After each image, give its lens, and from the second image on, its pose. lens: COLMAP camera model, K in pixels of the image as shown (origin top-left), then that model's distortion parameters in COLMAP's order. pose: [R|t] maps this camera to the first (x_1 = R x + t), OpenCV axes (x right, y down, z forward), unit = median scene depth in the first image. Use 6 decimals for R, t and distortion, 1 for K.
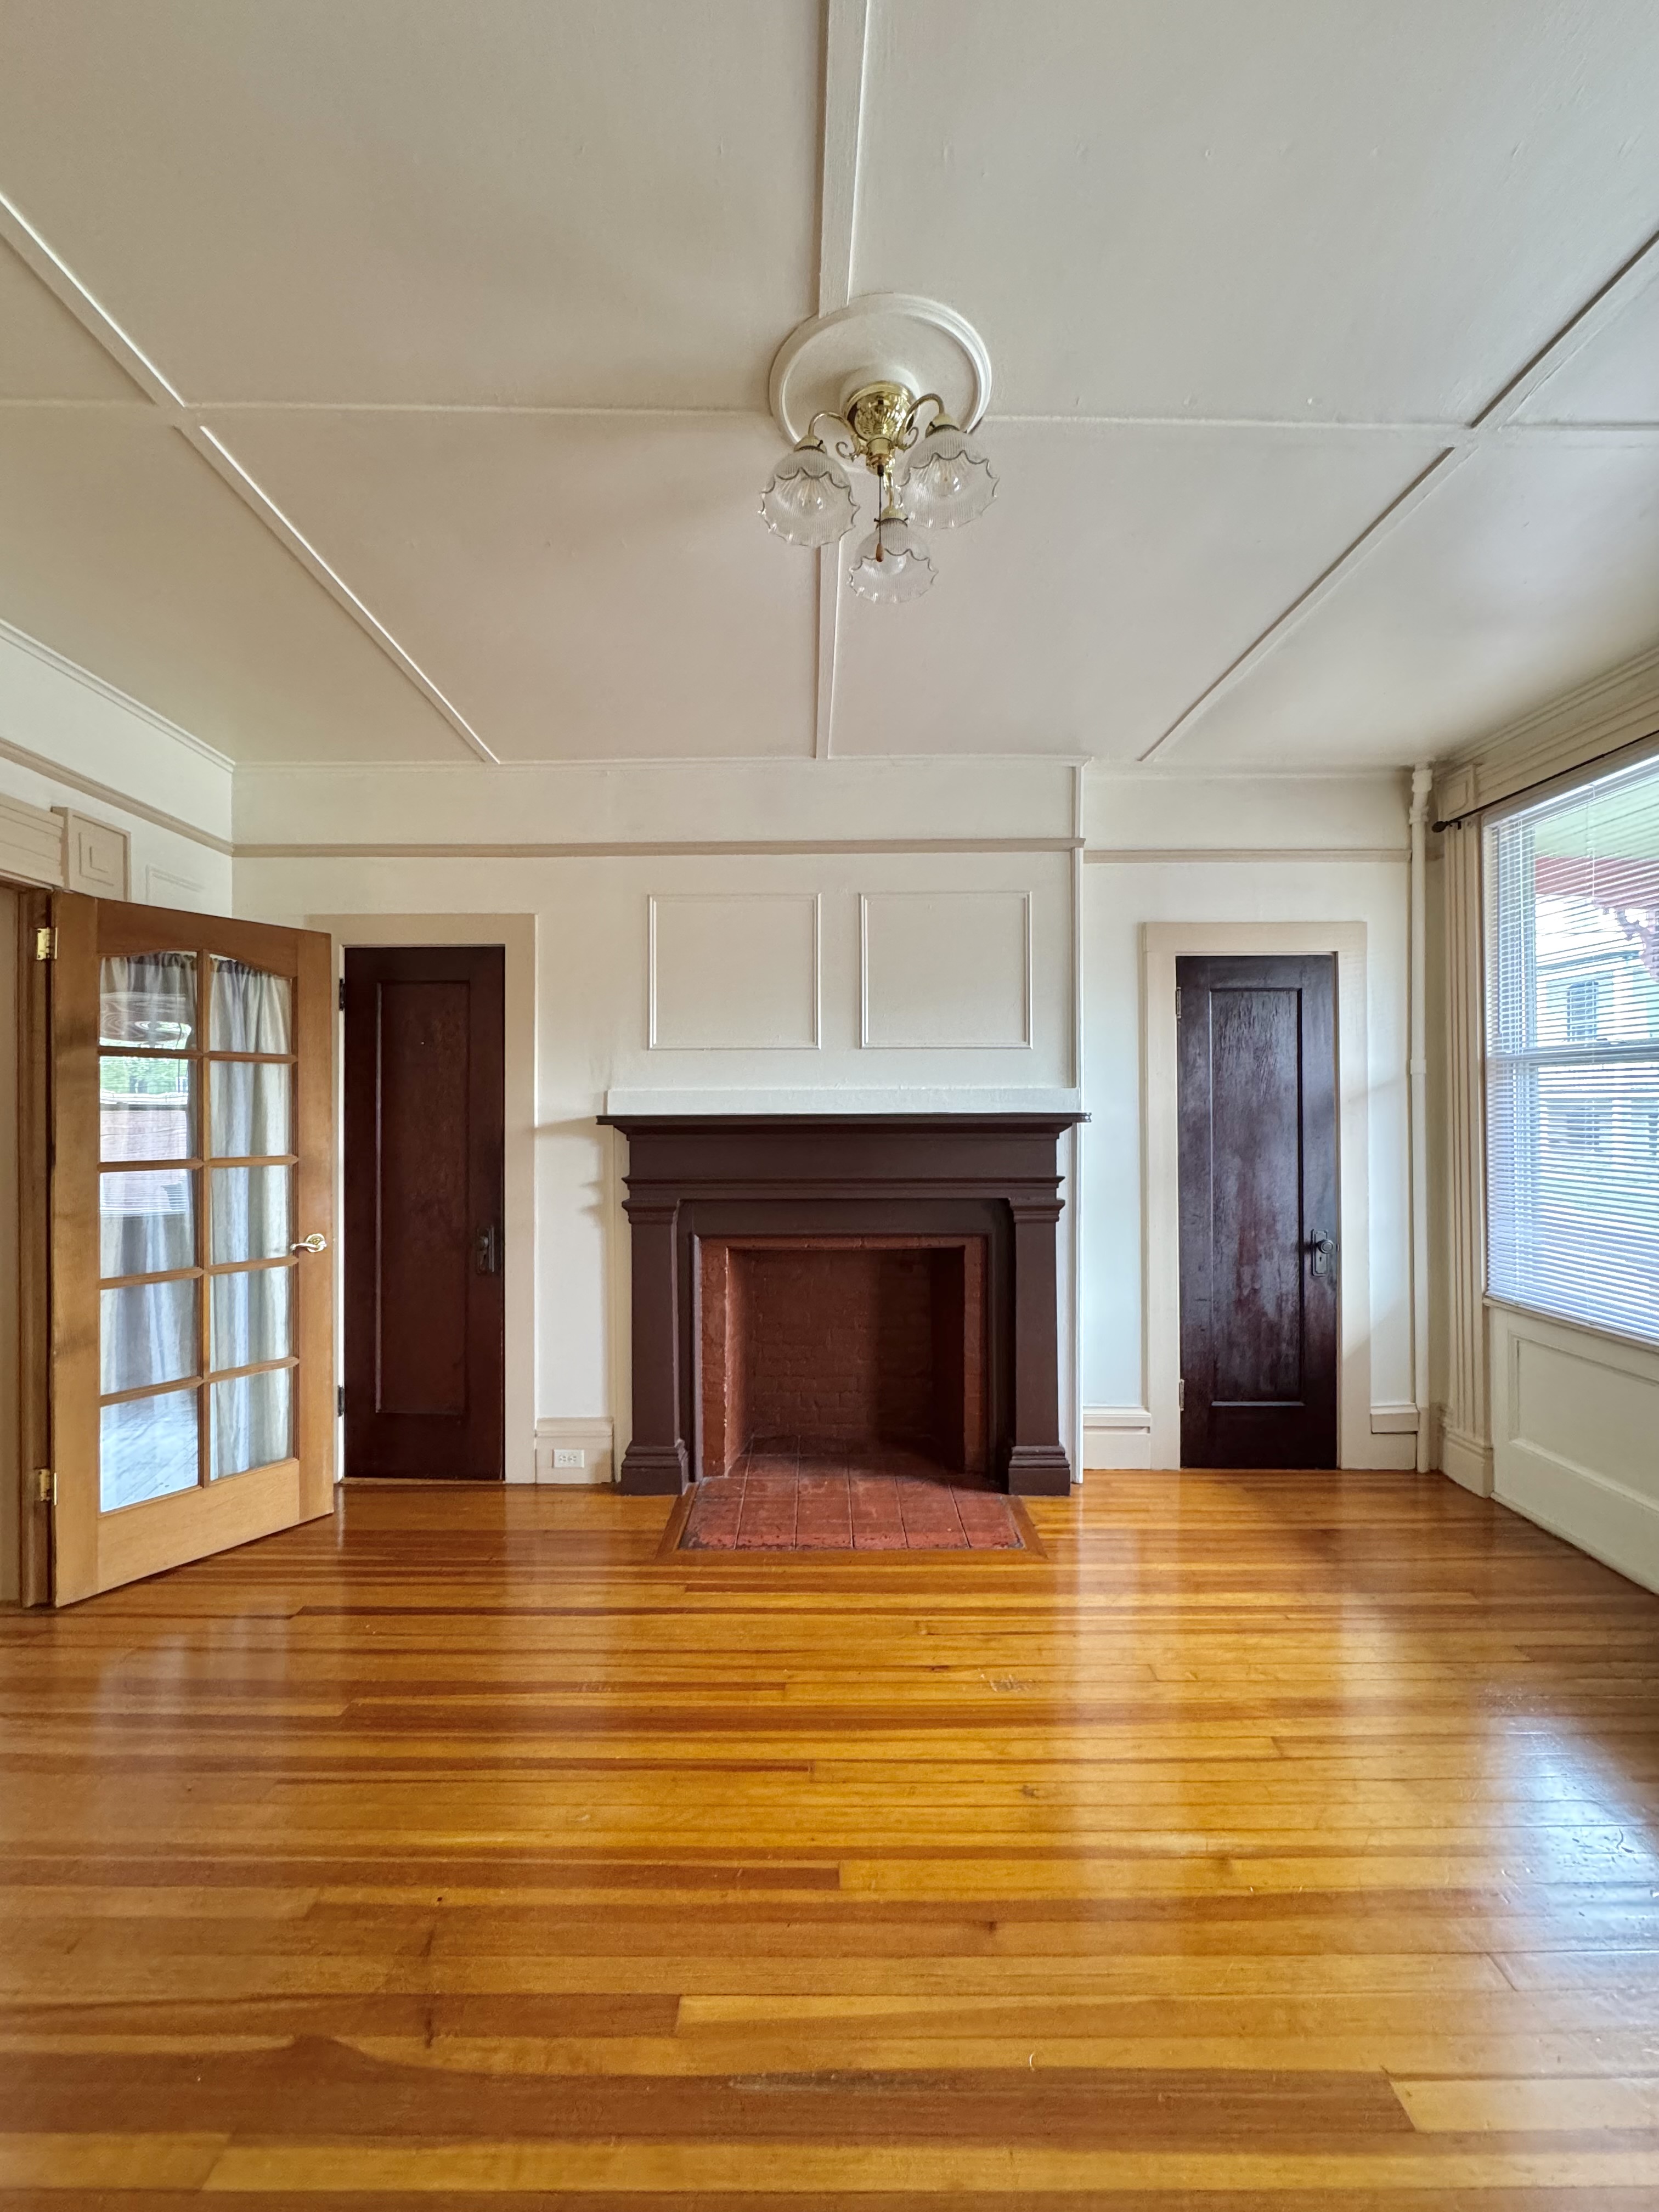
lens RADIAL K [[879.8, 0, 830.8], [0, 879.8, 1104.5], [0, 0, 1]] dist [0.002387, -0.000485]
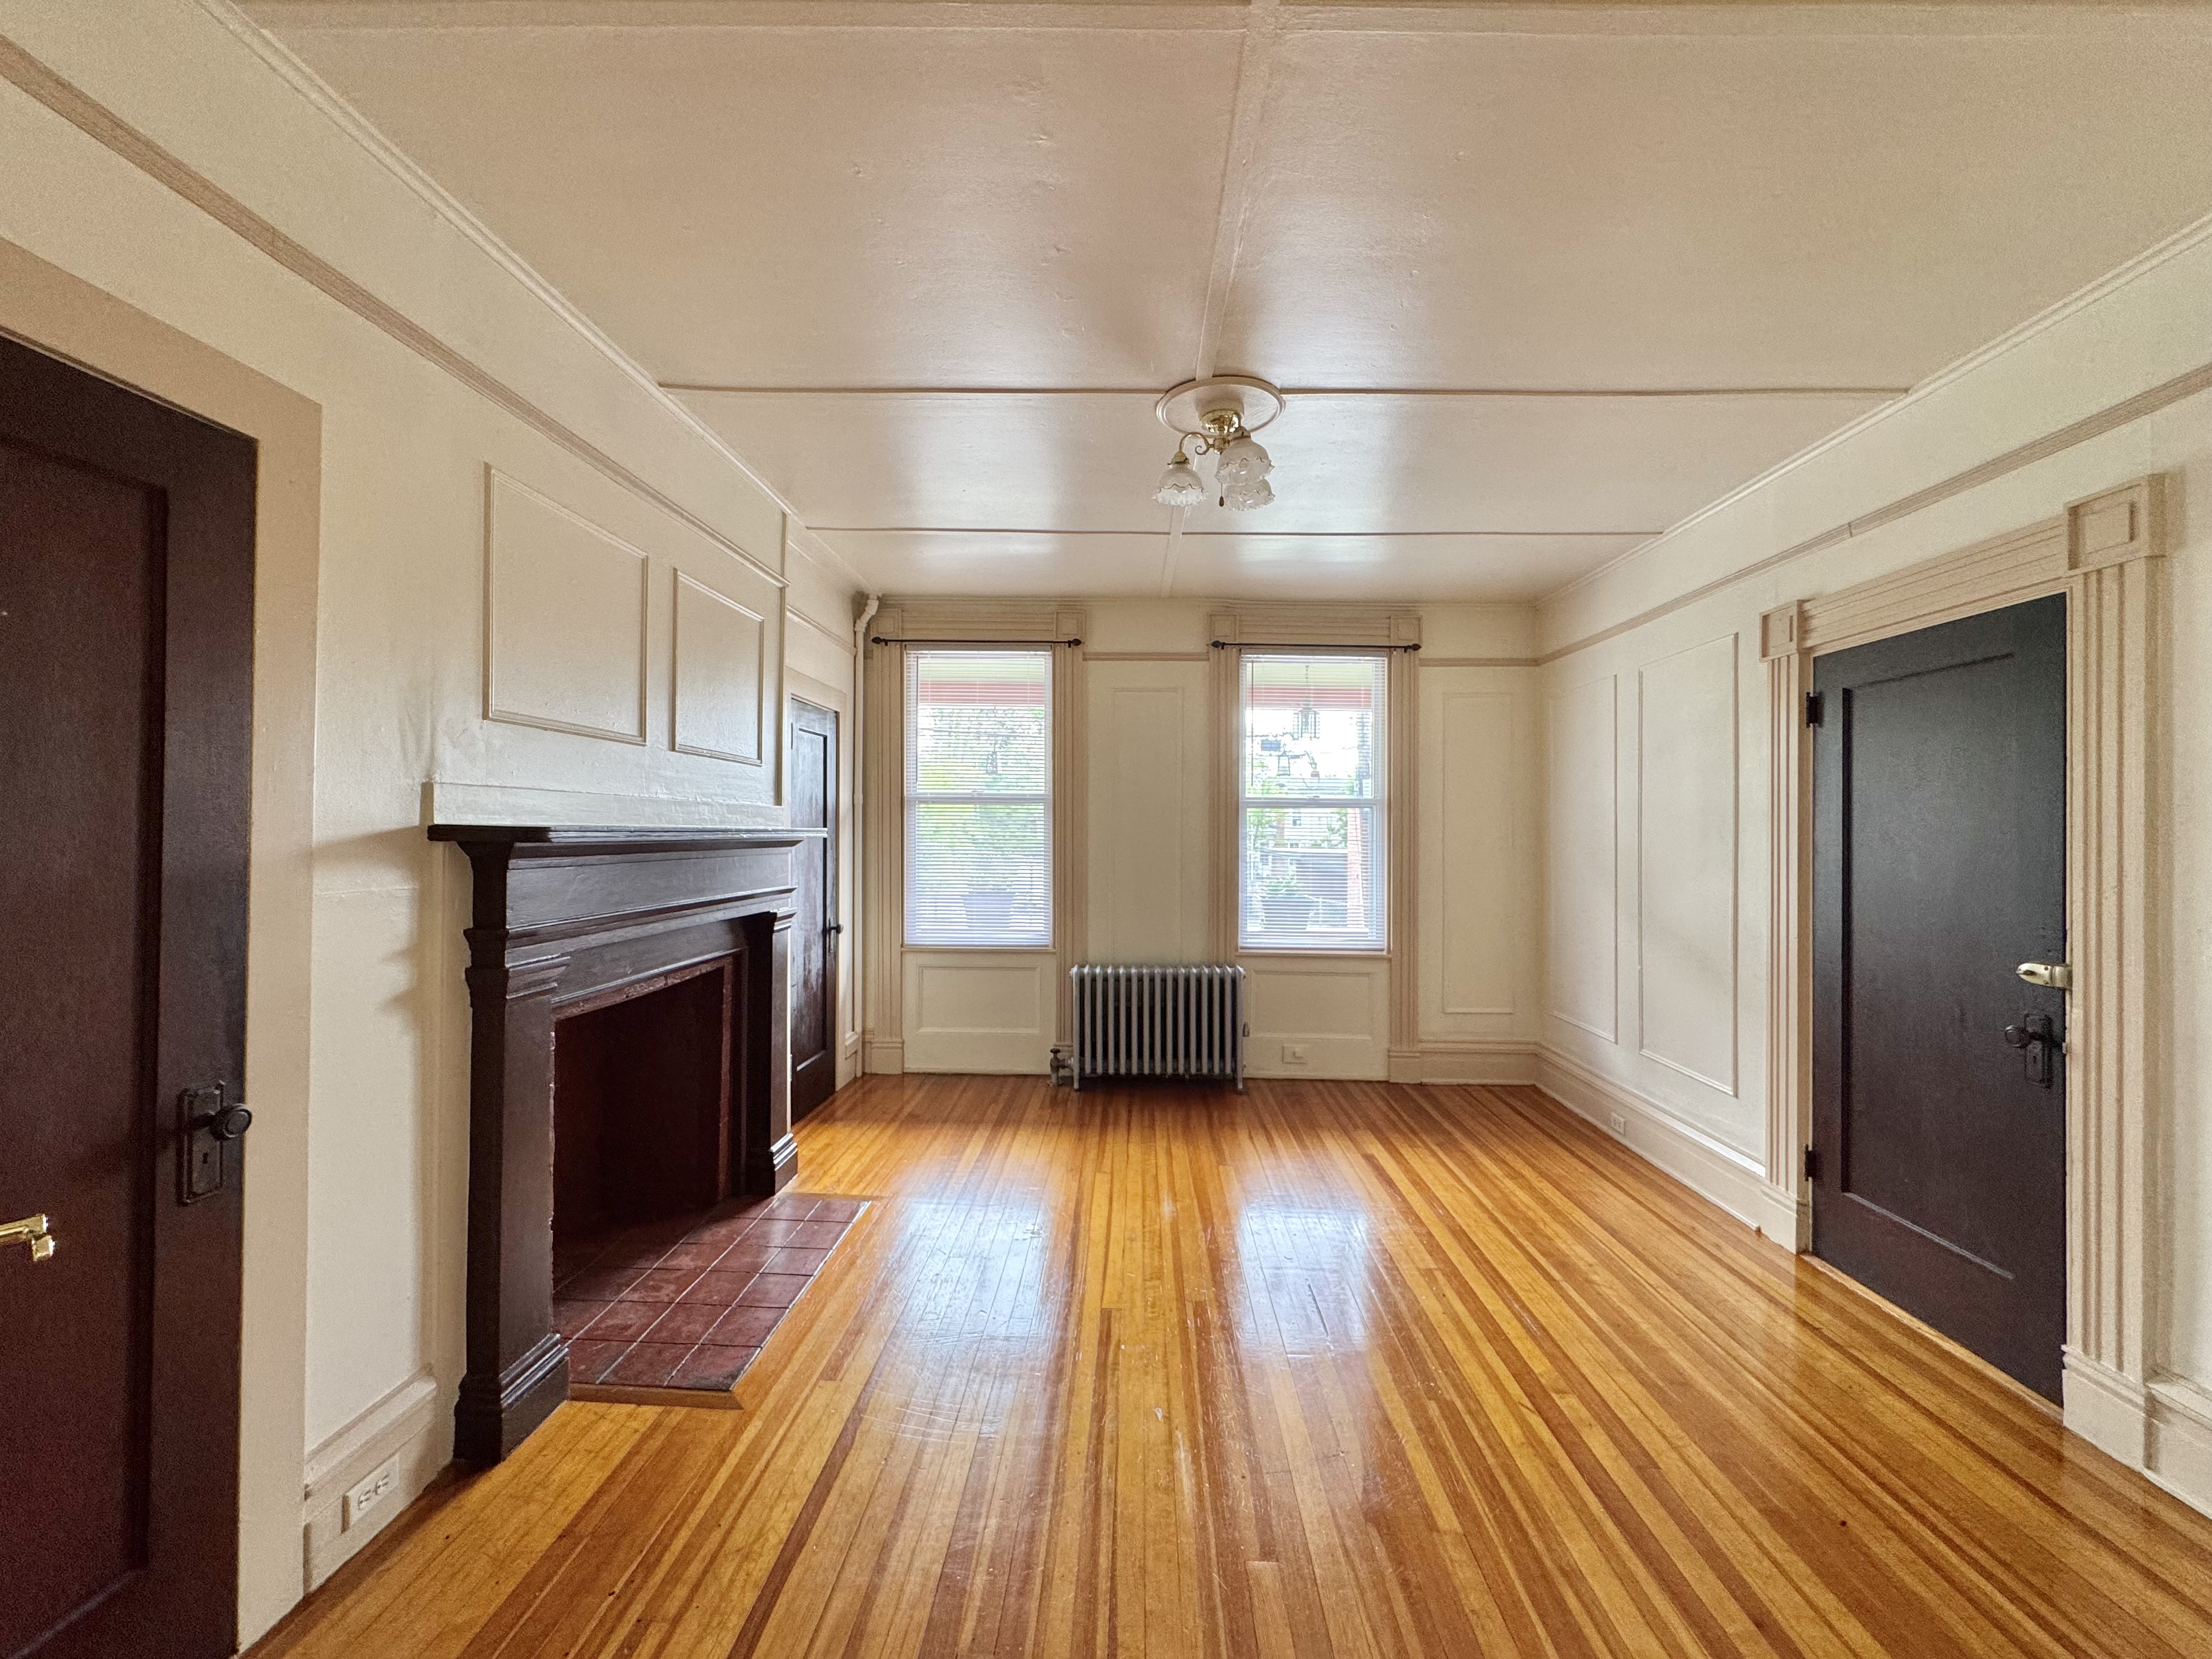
lens RADIAL K [[879.8, 0, 1116.8], [0, 879.8, 827.7], [0, 0, 1]] dist [0.002387, -0.000485]
pose [[0.027952, 0.009943, 0.999560, -0.834243], [-0.005454, 0.999937, -0.009794, 0.017640], [-0.999594, -0.005177, 0.028004, 0.571397]]
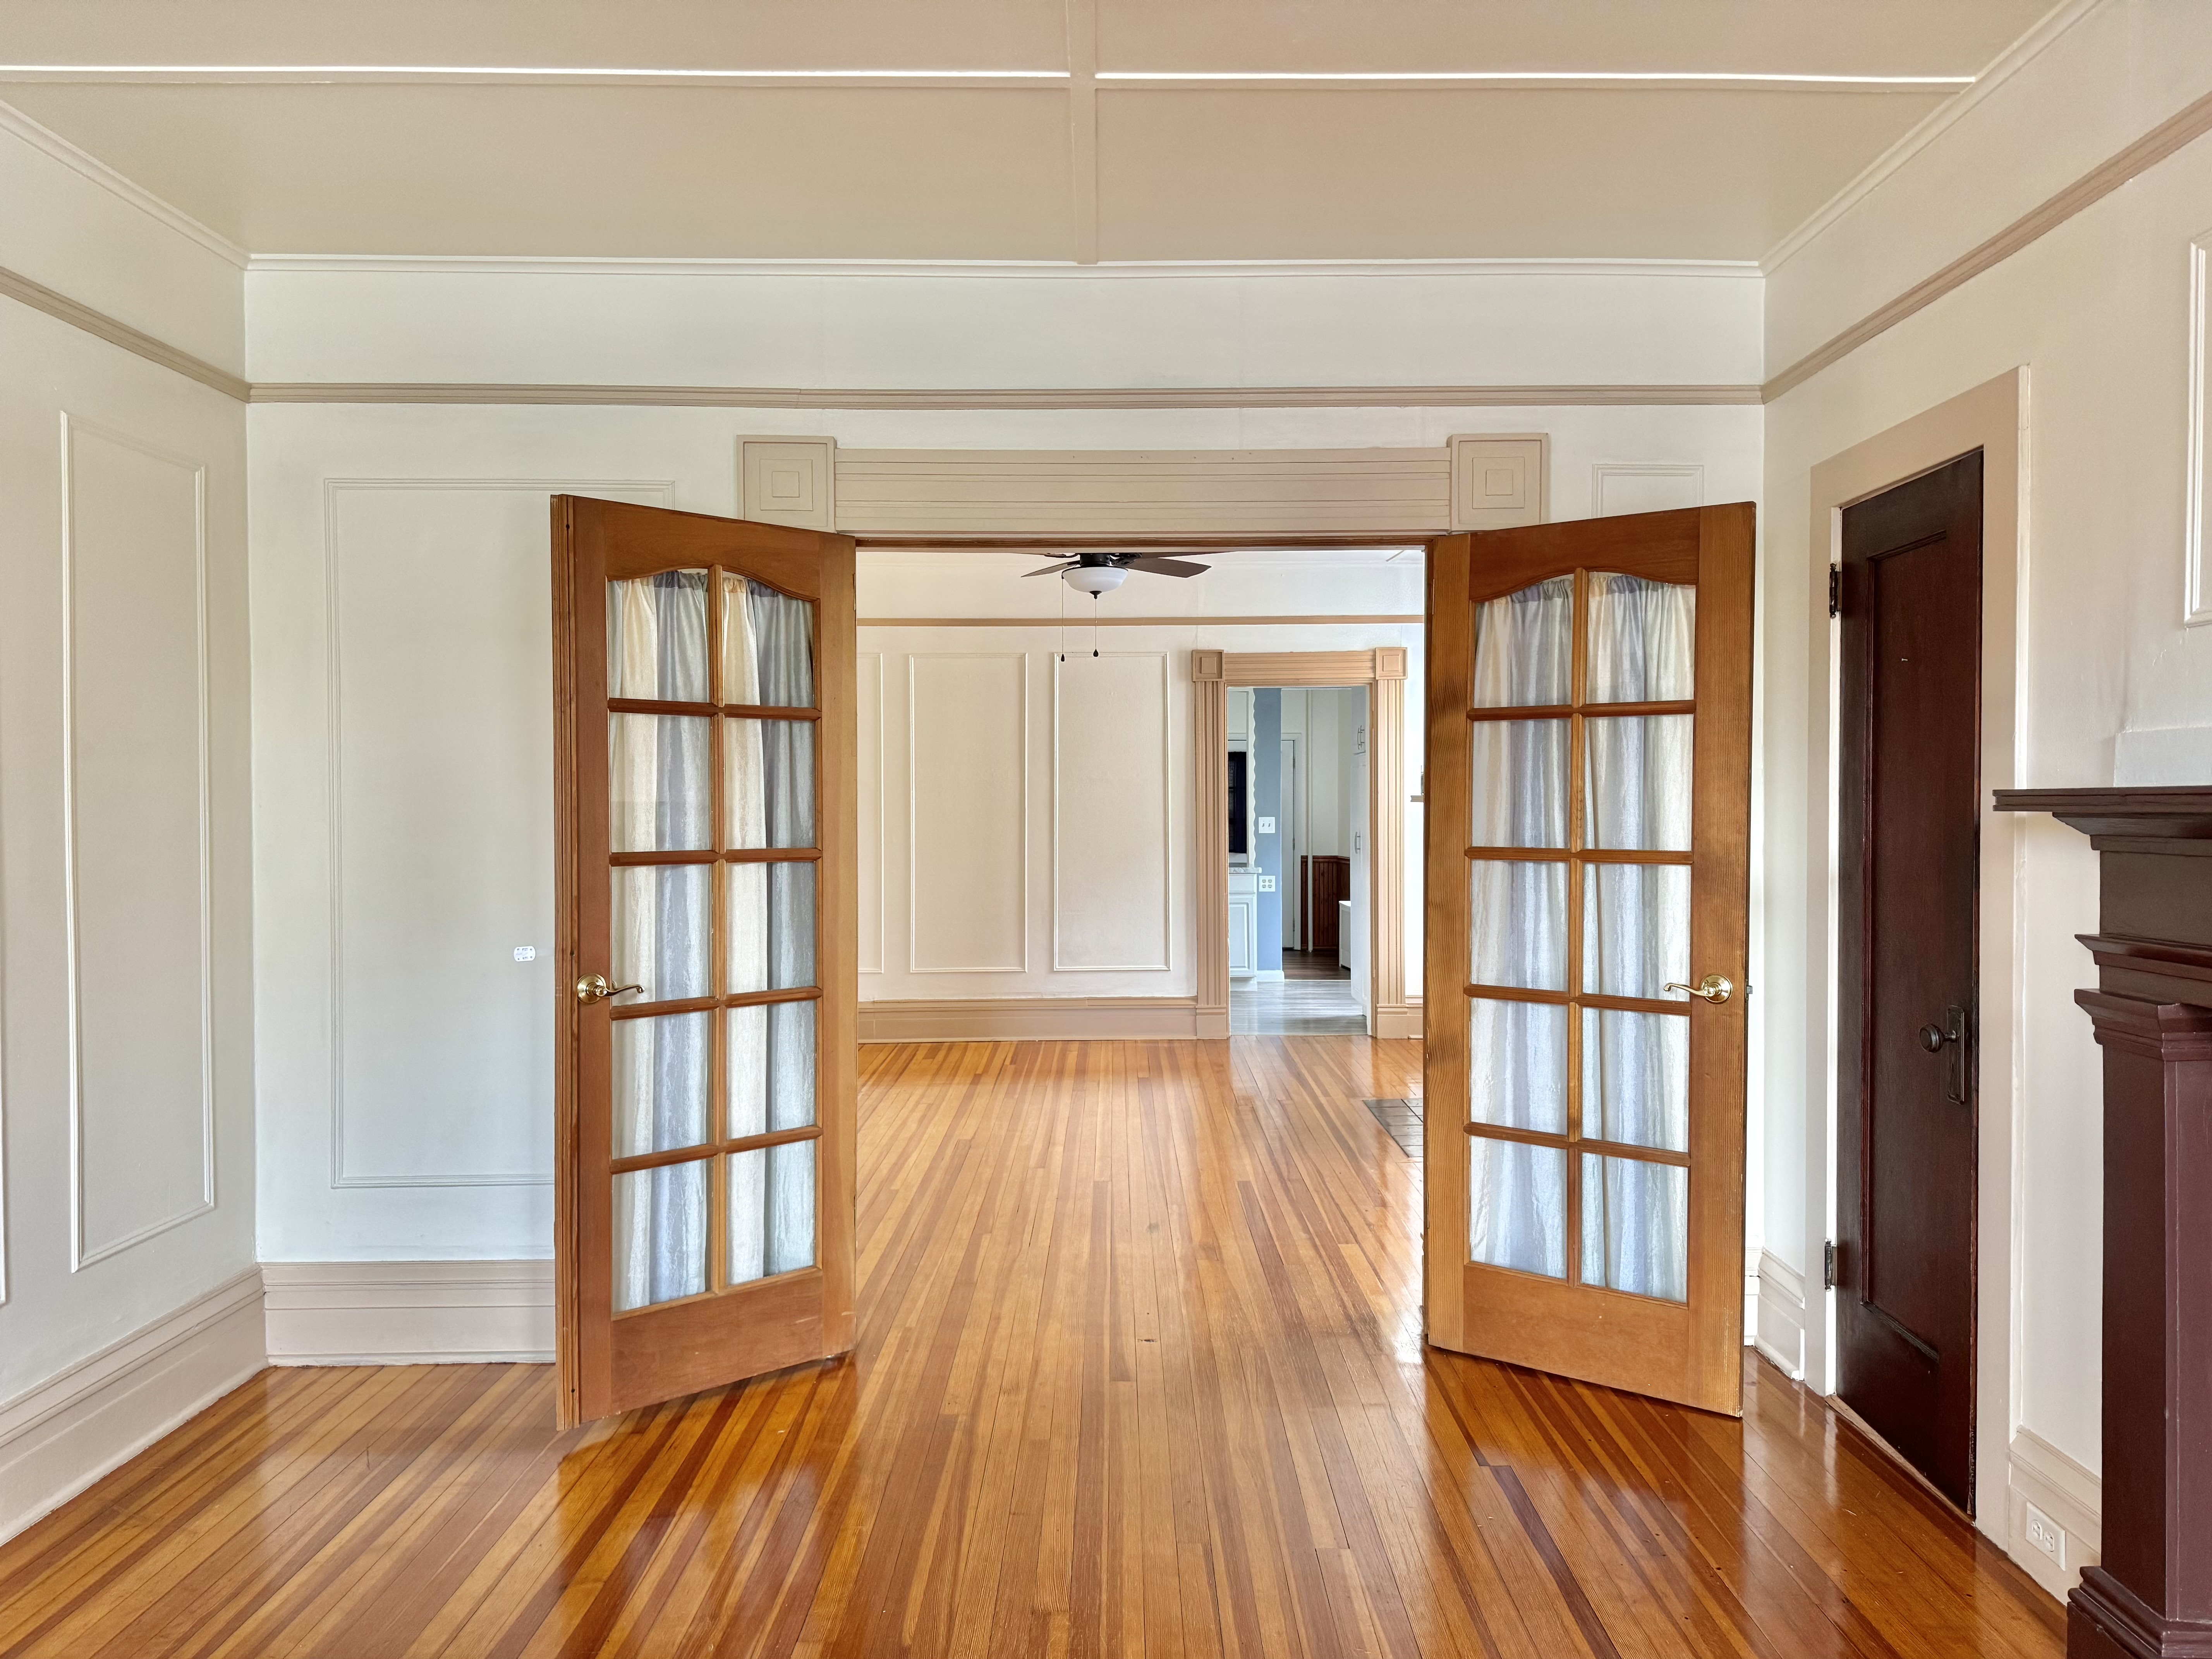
lens RADIAL K [[1571.6, 0, 1104.1], [0, 1571.6, 829.5], [0, 0, 1]] dist [0.031954, -0.006637]
pose [[-0.010124, 0.021780, -0.999712, 0.547238], [0.007400, 0.999737, 0.021705, 0.010847], [0.999921, -0.007178, -0.010283, 0.534470]]
